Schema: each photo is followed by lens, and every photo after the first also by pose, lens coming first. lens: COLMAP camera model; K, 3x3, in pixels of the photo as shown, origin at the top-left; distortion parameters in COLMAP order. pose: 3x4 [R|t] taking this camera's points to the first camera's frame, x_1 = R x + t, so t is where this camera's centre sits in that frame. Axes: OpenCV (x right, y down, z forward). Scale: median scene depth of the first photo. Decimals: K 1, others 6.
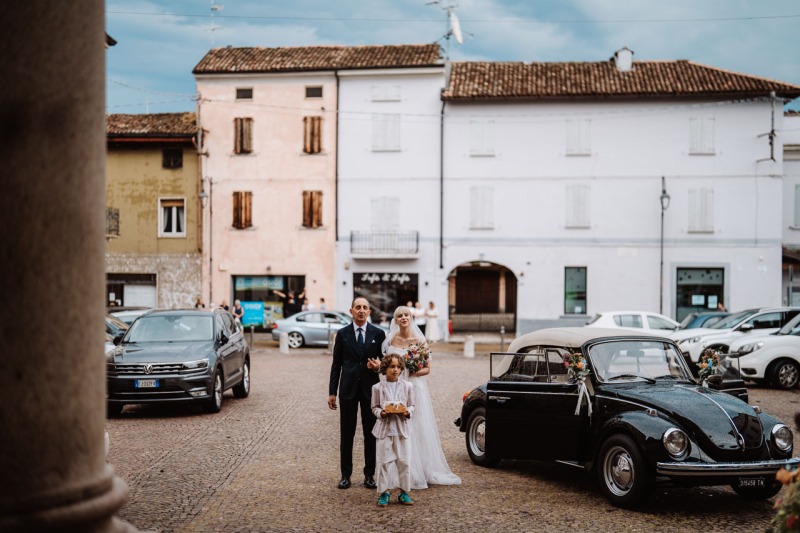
lens RADIAL K [[1123.9, 0, 400.0], [0, 1123.9, 266.5], [0, 0, 1]] dist [-0.158729, 1.090375]
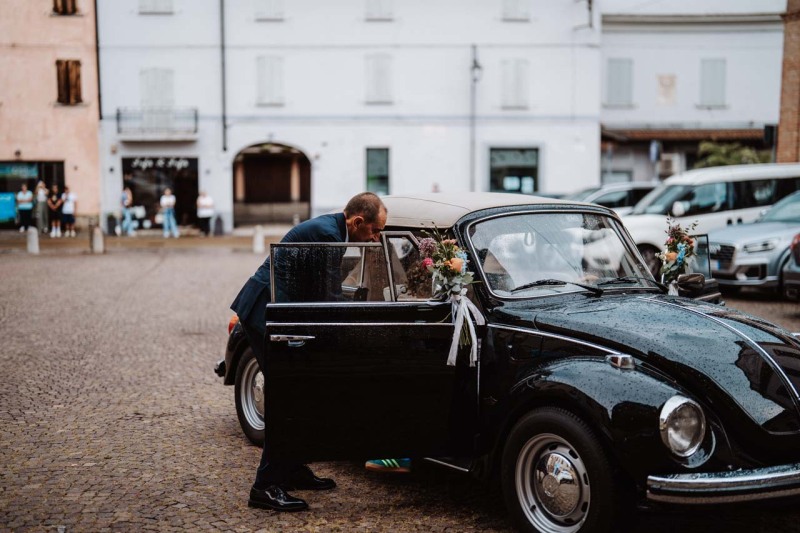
lens RADIAL K [[1123.9, 0, 400.0], [0, 1123.9, 266.5], [0, 0, 1]] dist [-0.158729, 1.090375]
pose [[0.983070, -0.027565, 0.181148, 0.010803], [0.010350, 0.995395, 0.095300, 0.009589], [-0.182941, -0.091812, 0.978828, 0.118856]]
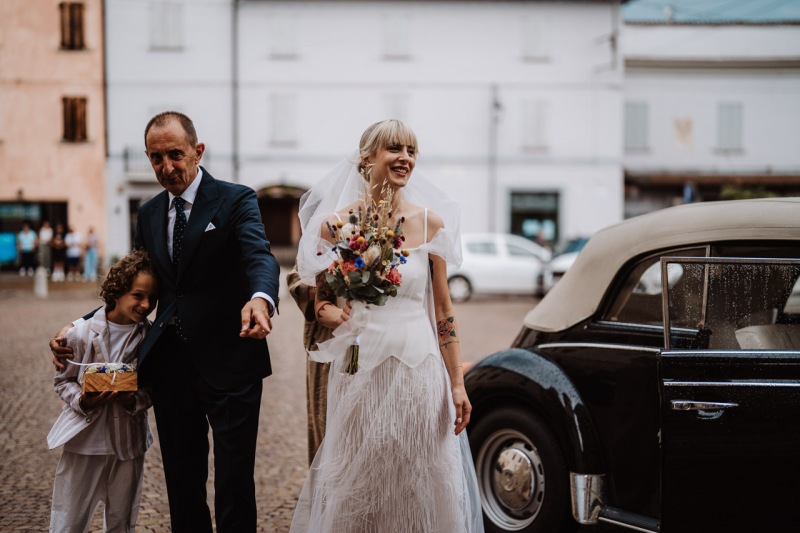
lens RADIAL K [[1117.6, 0, 399.9], [0, 1117.6, 286.1], [0, 0, 1]] dist [-0.160221, 0.843832]
pose [[0.979332, -0.016129, 0.201614, -0.011575], [0.002061, 0.997559, 0.069797, 0.014382], [-0.202248, -0.067939, 0.976975, 0.162357]]
